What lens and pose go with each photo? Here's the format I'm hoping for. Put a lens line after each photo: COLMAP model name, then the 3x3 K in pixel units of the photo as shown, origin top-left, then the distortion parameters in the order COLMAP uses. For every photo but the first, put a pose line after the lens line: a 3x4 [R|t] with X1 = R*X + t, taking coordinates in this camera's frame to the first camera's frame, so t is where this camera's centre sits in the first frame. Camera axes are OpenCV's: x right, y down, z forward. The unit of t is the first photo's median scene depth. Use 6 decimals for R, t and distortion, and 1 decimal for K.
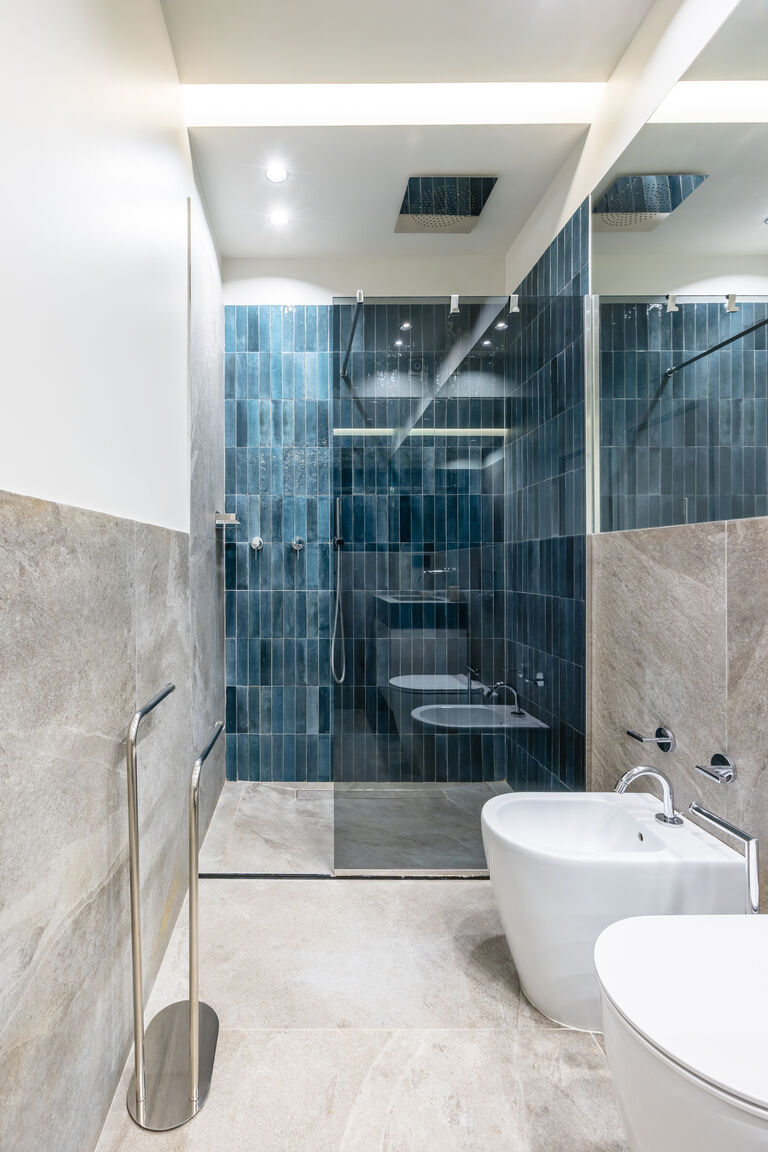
lens RADIAL K [[530.9, 0, 384.0], [0, 530.9, 558.8], [0, 0, 1]] dist [-0.002185, -0.000387]
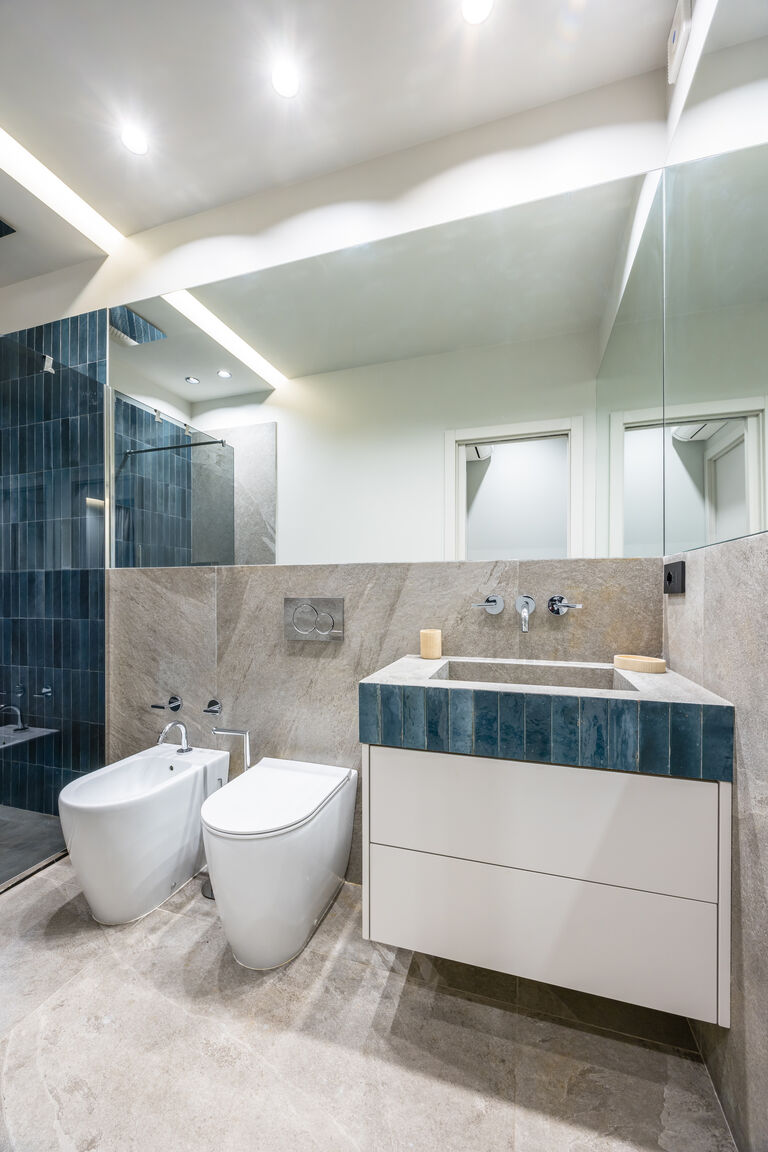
lens RADIAL K [[457.5, 0, 382.1], [0, 457.5, 589.9], [0, 0, 1]] dist [0.000215, 0.000010]
pose [[0.296775, 0.000473, 0.954947, -0.527675], [-0.002961, 0.999996, 0.000425, 0.003629], [-0.954943, -0.002953, 0.296775, 0.019648]]
